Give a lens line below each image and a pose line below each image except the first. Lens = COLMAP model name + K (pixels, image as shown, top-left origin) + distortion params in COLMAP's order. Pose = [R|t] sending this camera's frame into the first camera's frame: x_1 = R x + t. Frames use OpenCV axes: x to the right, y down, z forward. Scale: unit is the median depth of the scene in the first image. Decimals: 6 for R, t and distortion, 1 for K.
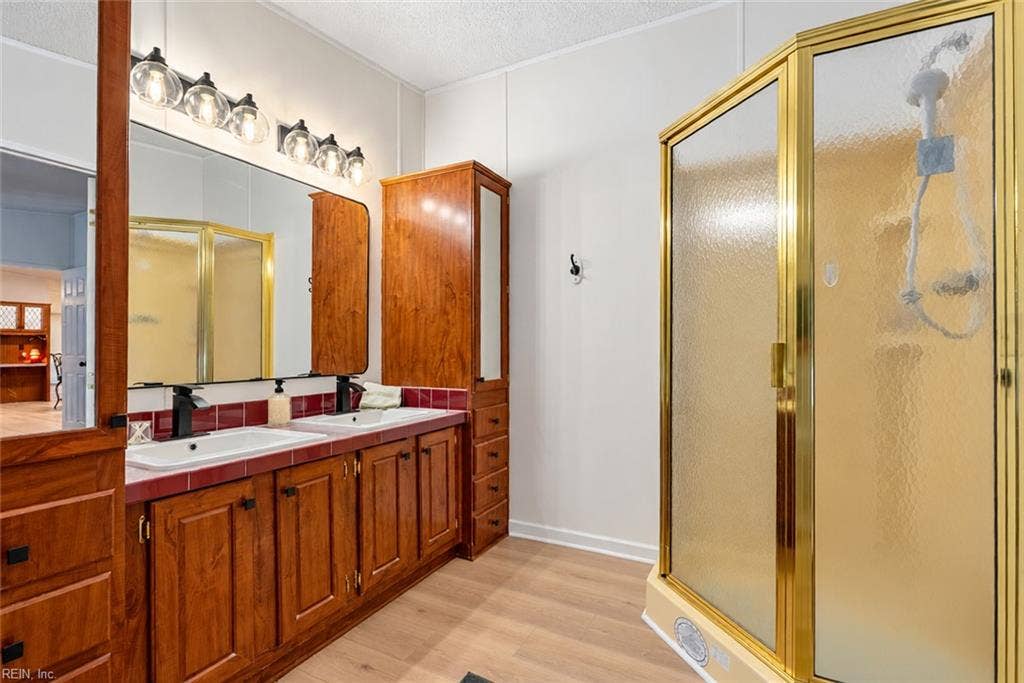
lens RADIAL K [[474.5, 0, 510.3], [0, 474.5, 341.2], [0, 0, 1]] dist [0.001077, 0.000042]
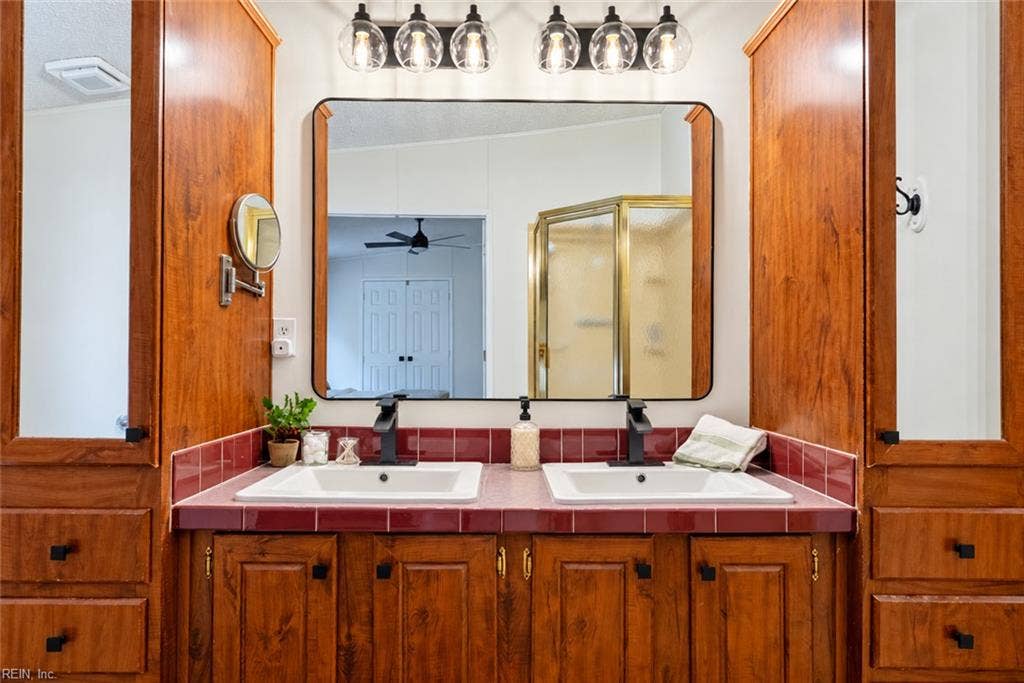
lens RADIAL K [[630.3, 0, 512.0], [0, 630.3, 341.5], [0, 0, 1]] dist [0.004358, 0.000037]
pose [[0.480788, -0.015157, -0.876706, 0.272488], [0.008084, 0.999885, -0.012854, 0.006011], [0.876800, -0.000907, 0.480855, 0.498583]]
